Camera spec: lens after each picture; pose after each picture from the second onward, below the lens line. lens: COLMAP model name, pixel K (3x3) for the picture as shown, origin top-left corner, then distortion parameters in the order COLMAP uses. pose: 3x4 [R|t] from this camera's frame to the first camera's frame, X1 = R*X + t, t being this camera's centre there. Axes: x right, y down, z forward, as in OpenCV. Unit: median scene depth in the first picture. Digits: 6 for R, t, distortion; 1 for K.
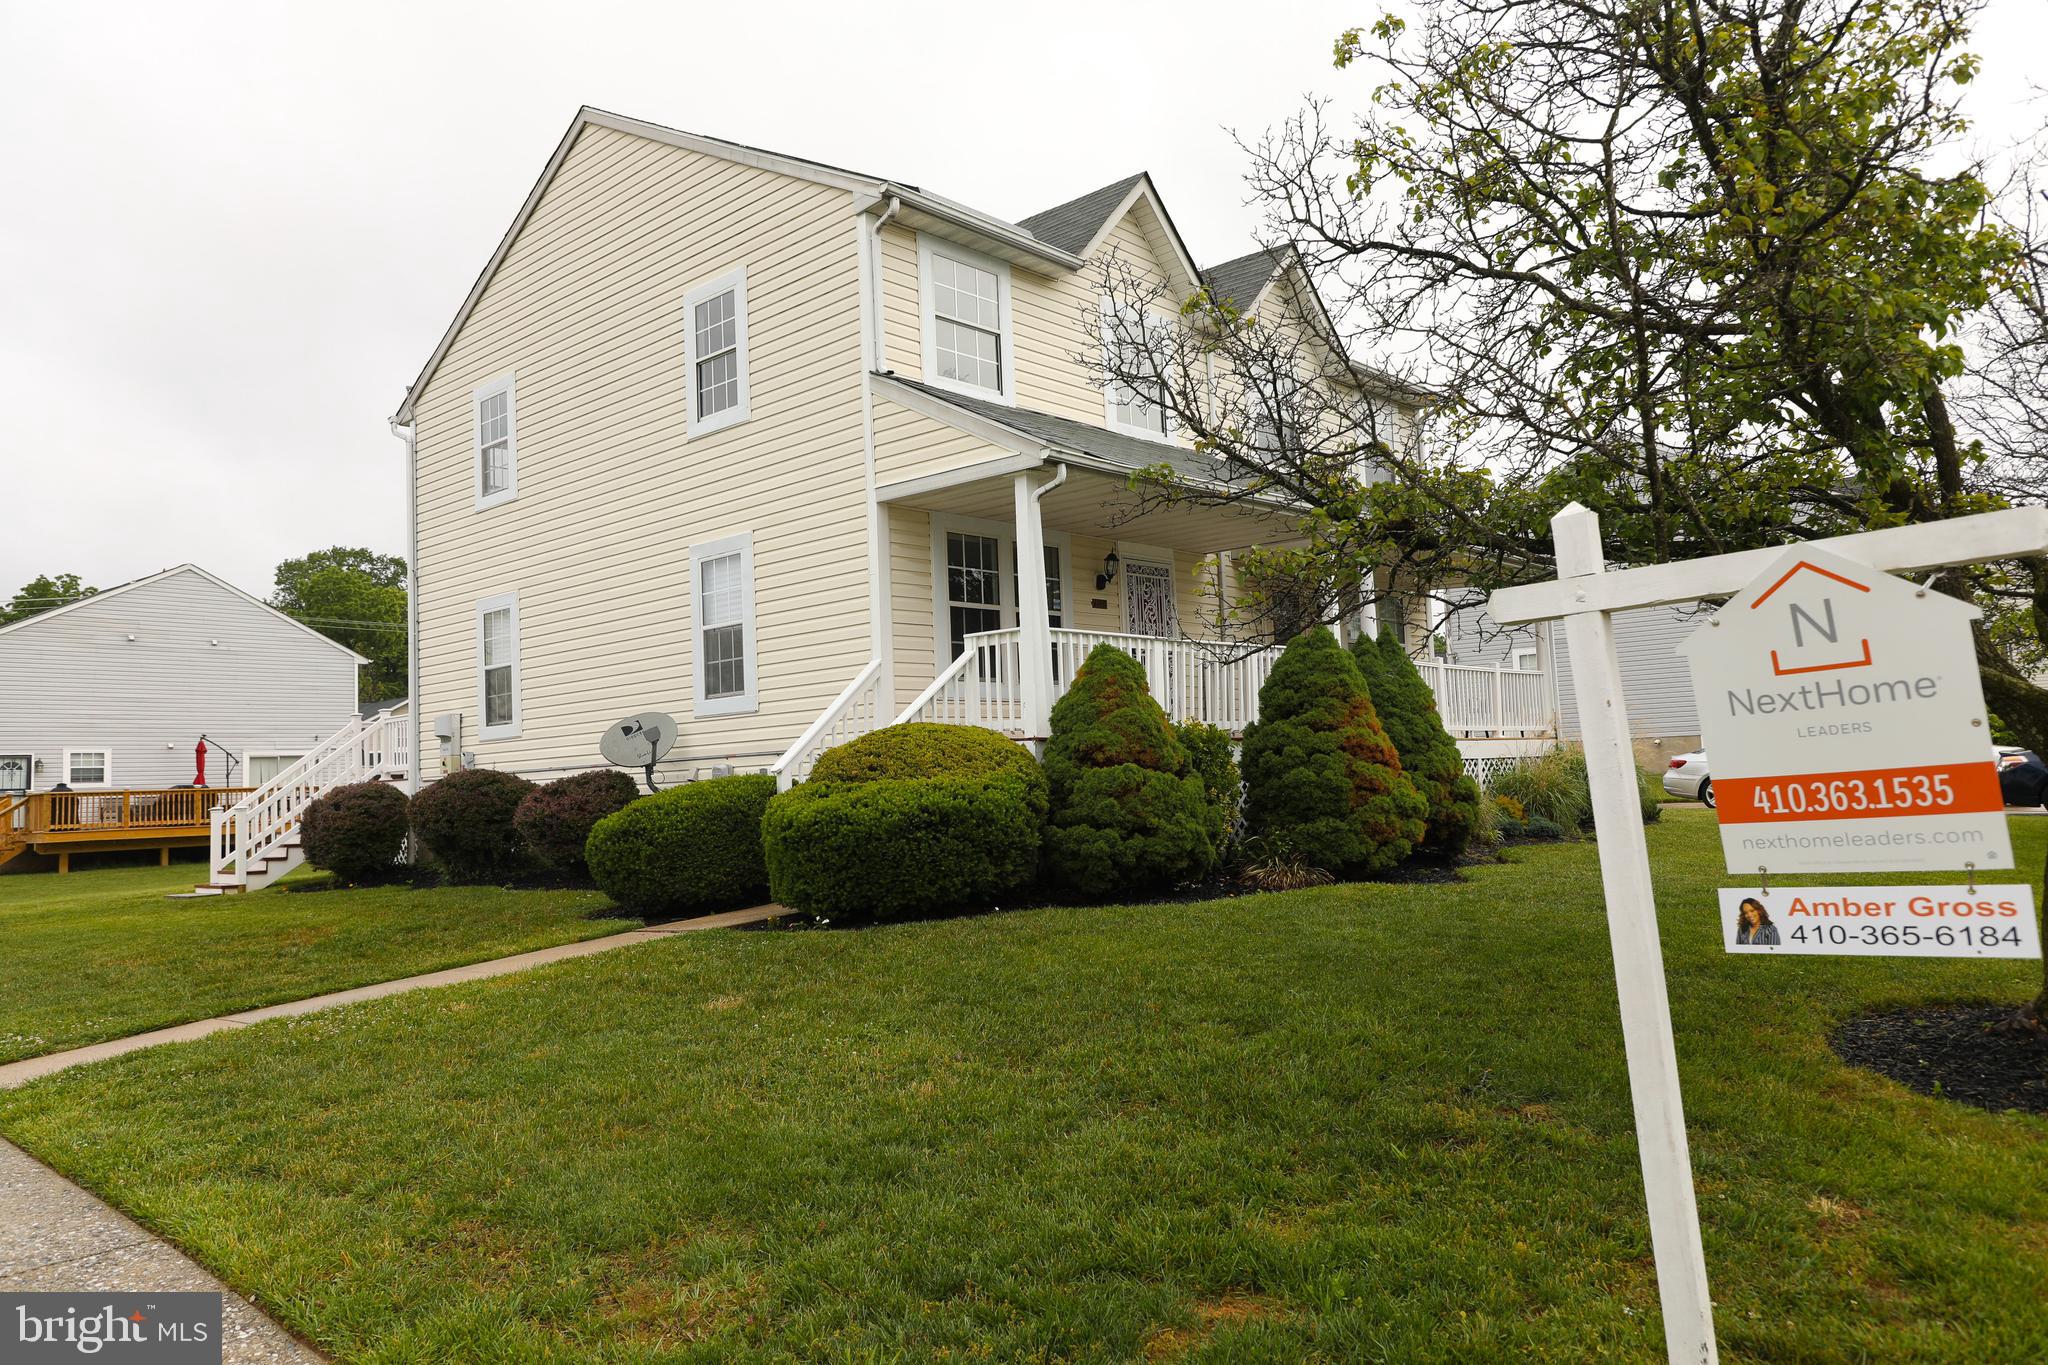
lens RADIAL K [[1413.6, 0, 1022.6], [0, 1413.6, 662.2], [0, 0, 1]] dist [0.055725, 0.003592]
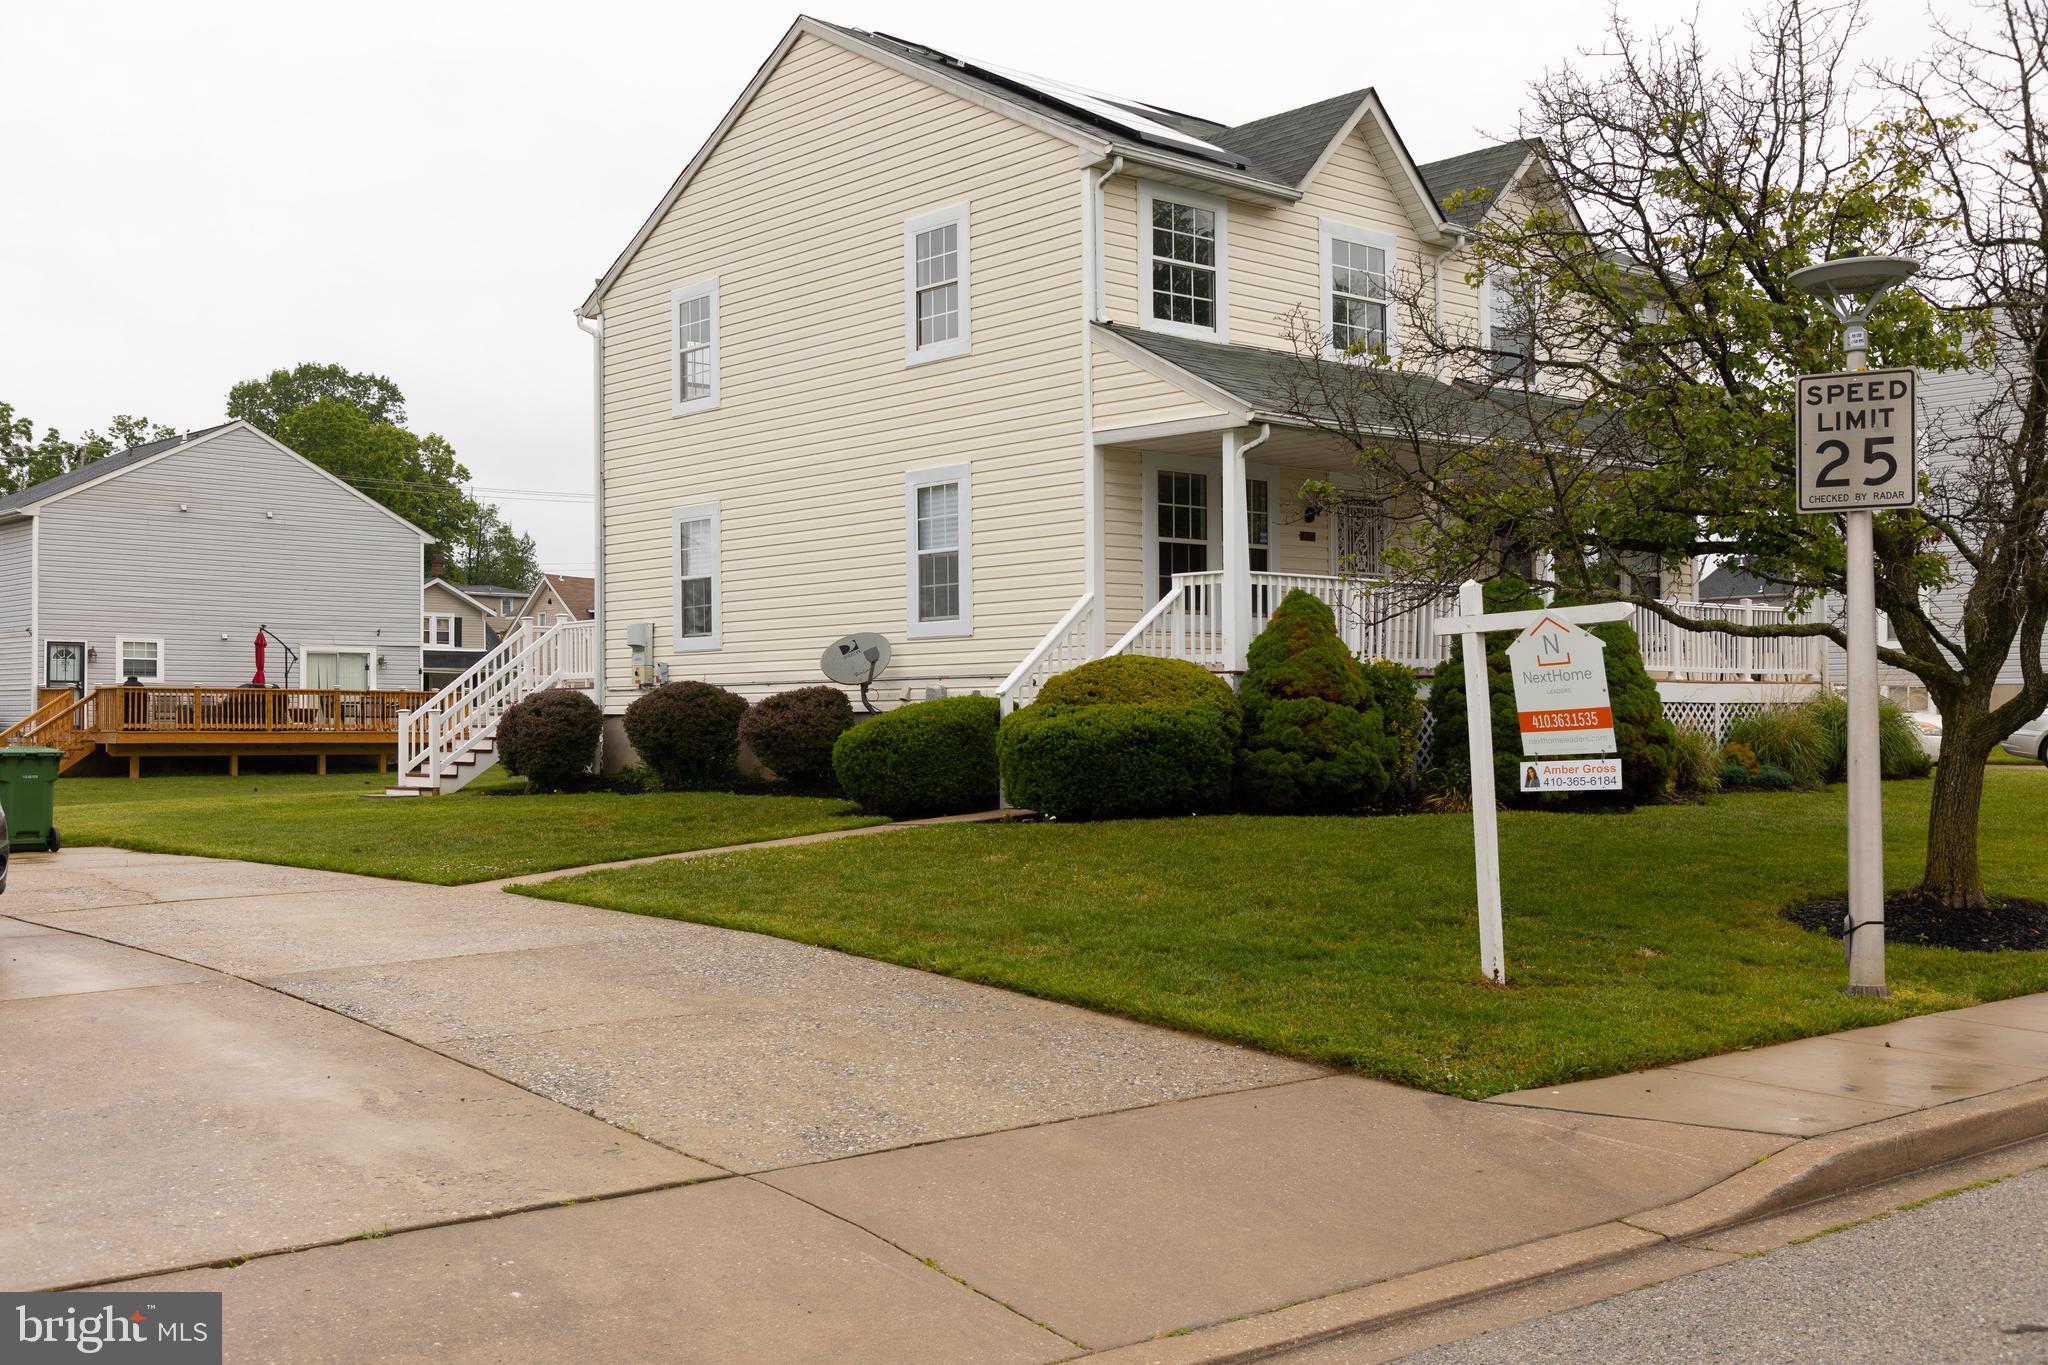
lens RADIAL K [[2148.1, 0, 1034.5], [0, 2148.1, 683.3], [0, 0, 1]] dist [-0.058599, 0.000000]
pose [[0.994610, 0.031753, -0.098706, 0.016307], [-0.024841, 0.997204, 0.070478, -0.042434], [0.100668, -0.067646, 0.992618, -0.563411]]
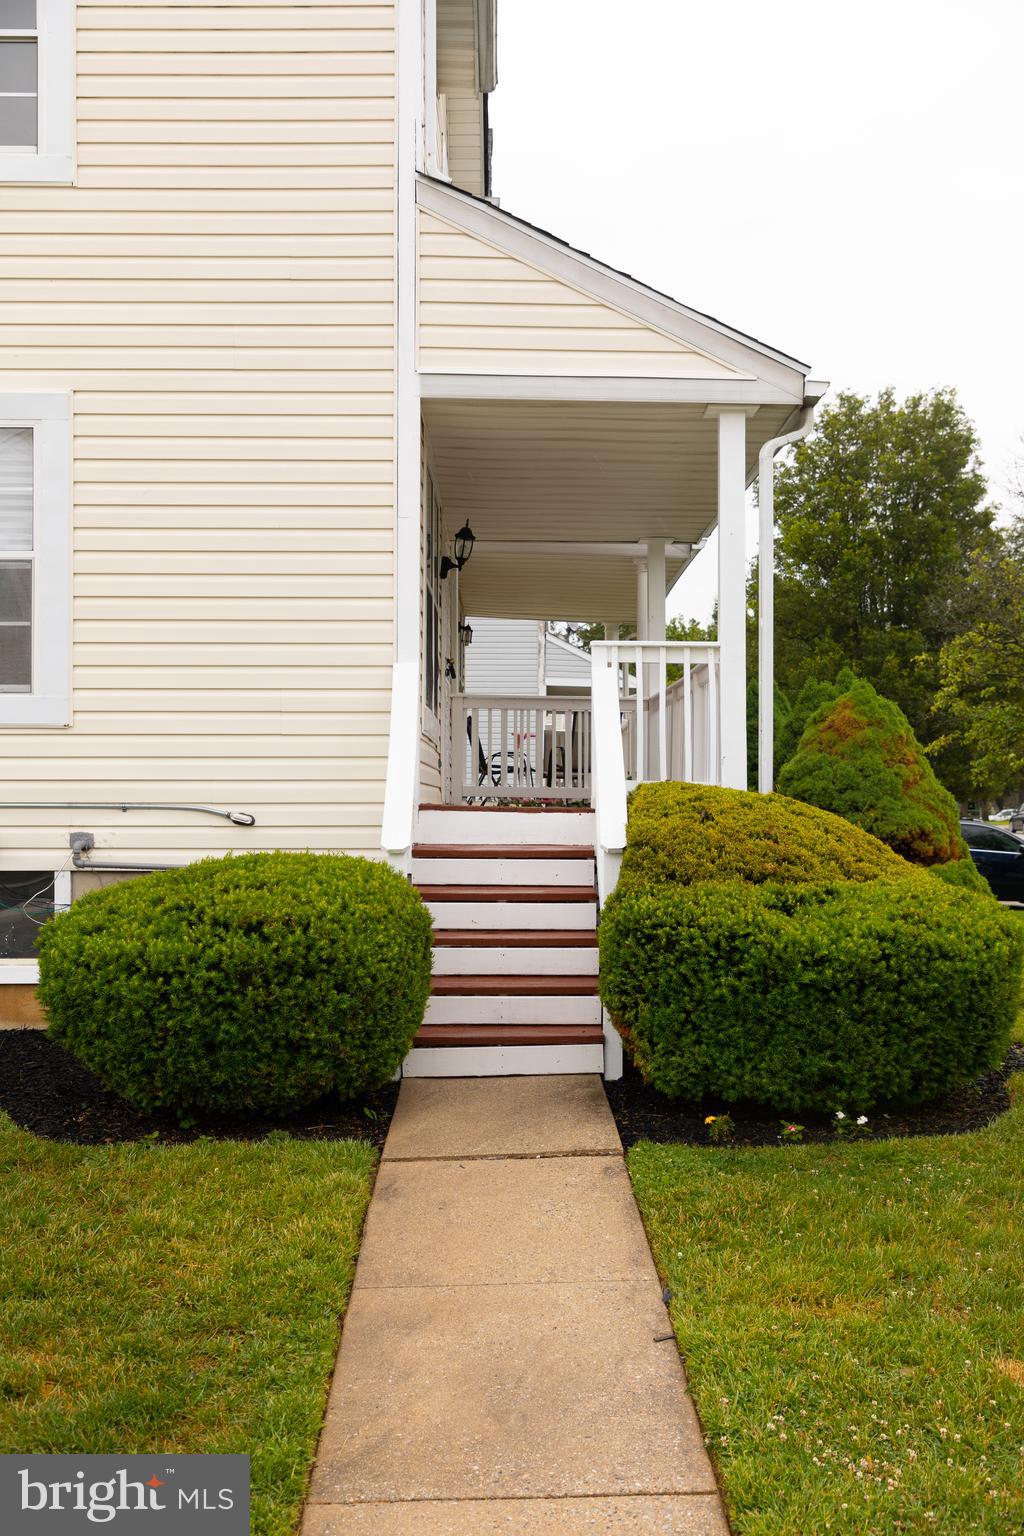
lens RADIAL K [[1758.3, 0, 512.2], [0, 1758.3, 771.6], [0, 0, 1]] dist [0.008830, 0.000000]
pose [[0.720448, 0.056561, 0.691199, -0.521843], [-0.090251, 0.995840, 0.012580, 0.027629], [-0.687611, -0.071445, 0.722555, 0.390572]]
